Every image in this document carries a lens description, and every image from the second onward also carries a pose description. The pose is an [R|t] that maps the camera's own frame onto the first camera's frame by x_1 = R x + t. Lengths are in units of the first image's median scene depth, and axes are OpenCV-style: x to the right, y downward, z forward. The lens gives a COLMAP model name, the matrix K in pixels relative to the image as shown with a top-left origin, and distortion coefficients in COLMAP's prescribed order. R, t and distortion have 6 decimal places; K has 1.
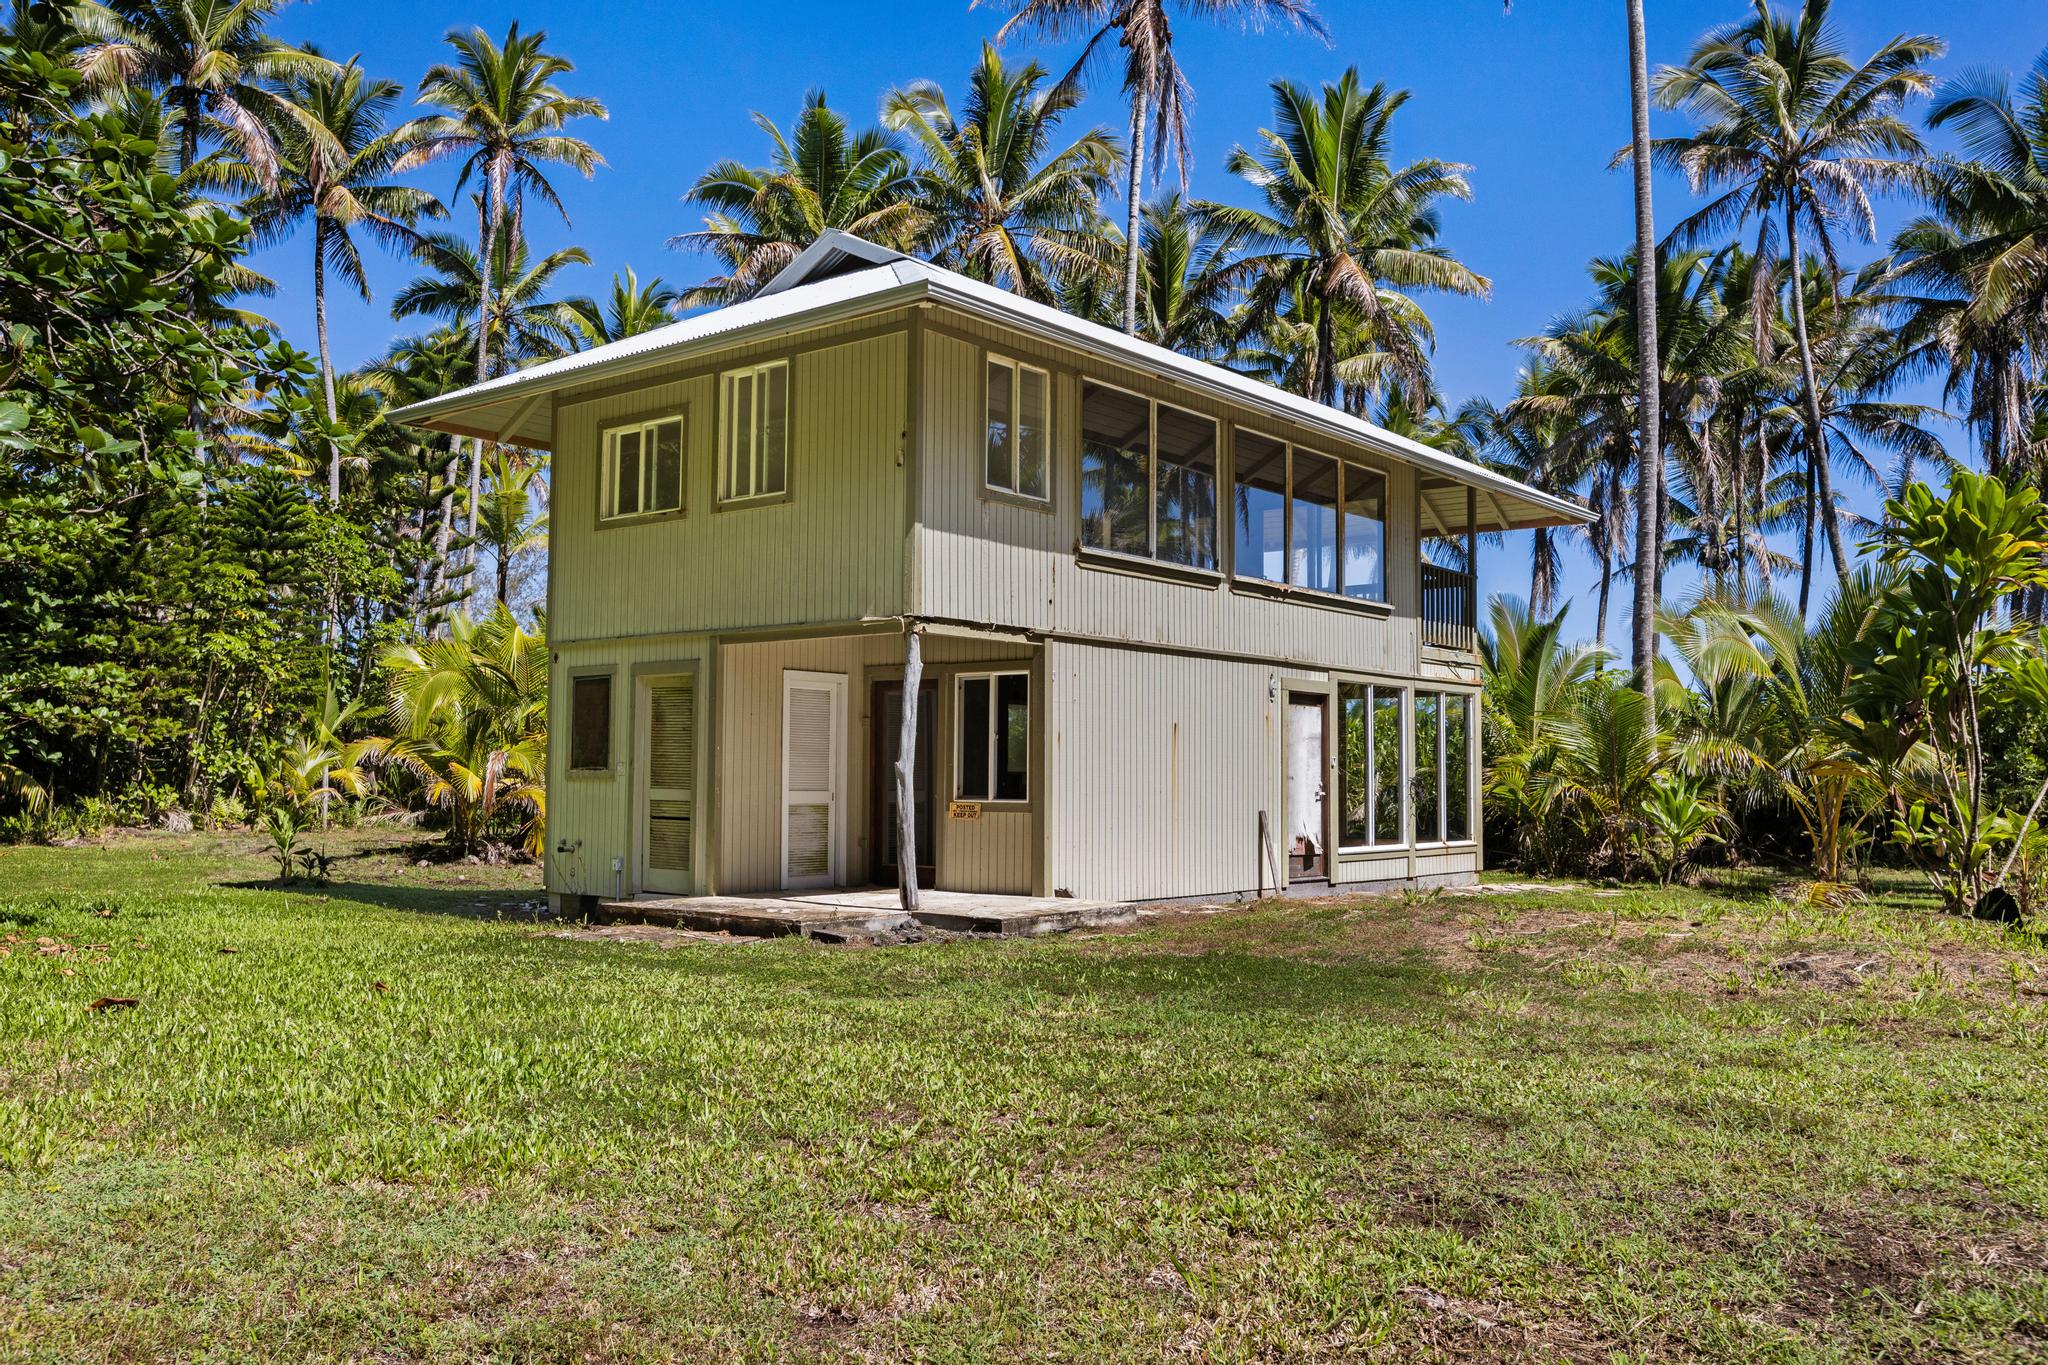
lens RADIAL K [[1681.0, 0, 1023.4], [0, 1681.0, 685.4], [0, 0, 1]] dist [0.018335, 0.006087]
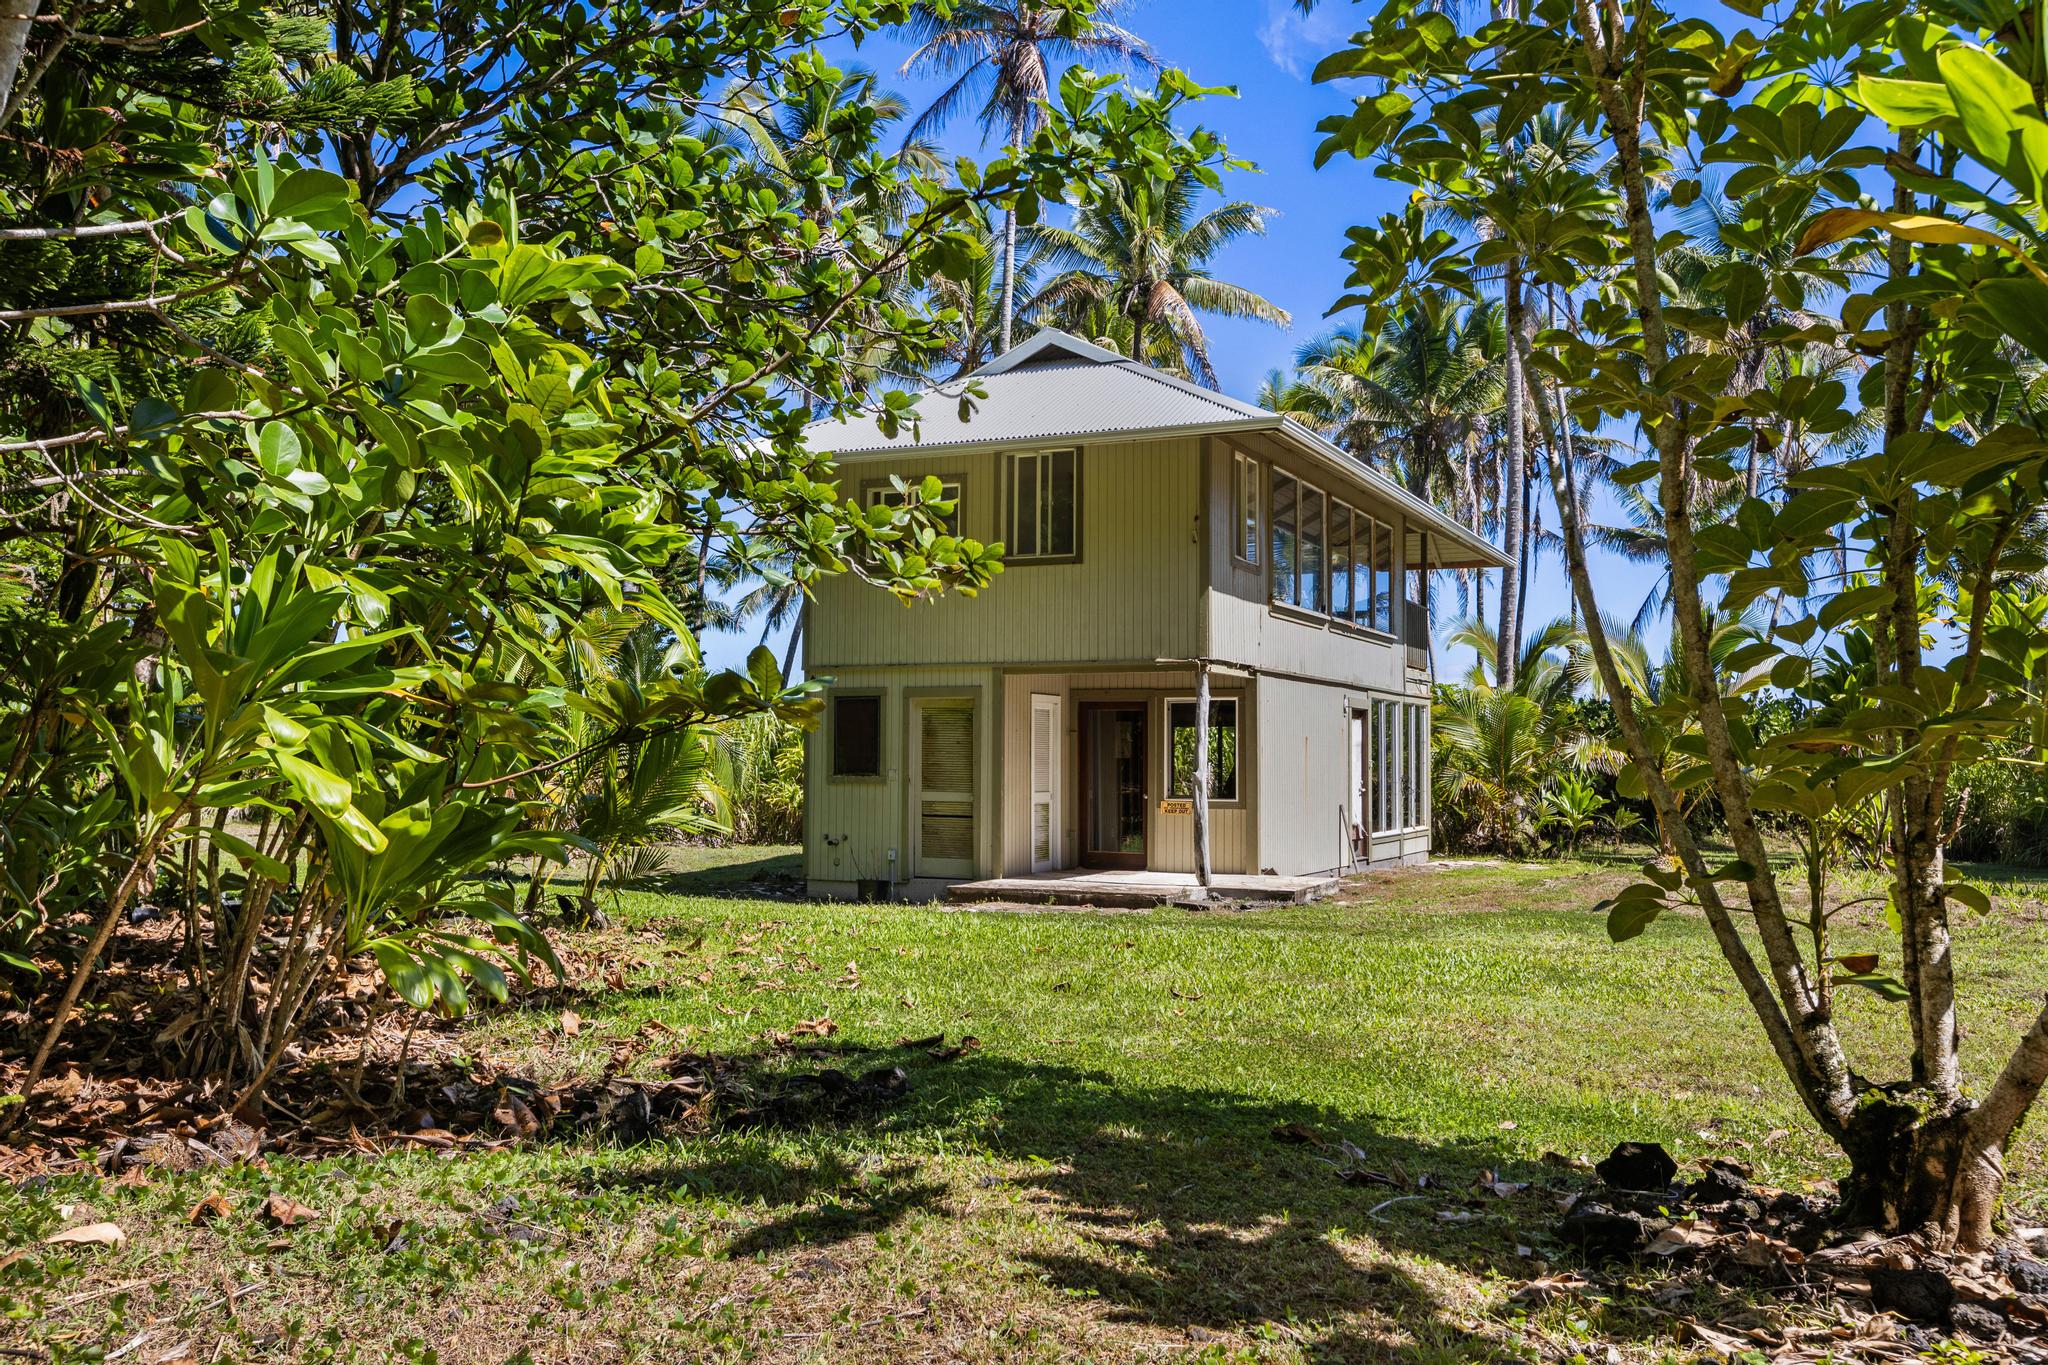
lens RADIAL K [[1825.9, 0, 1024.5], [0, 1825.9, 678.6], [0, 0, 1]] dist [0.024565, 0.002290]
pose [[0.966943, 0.009162, 0.254827, -0.481924], [-0.012234, 0.999870, 0.010473, -0.033993], [-0.254698, -0.013245, 0.966930, -0.280018]]
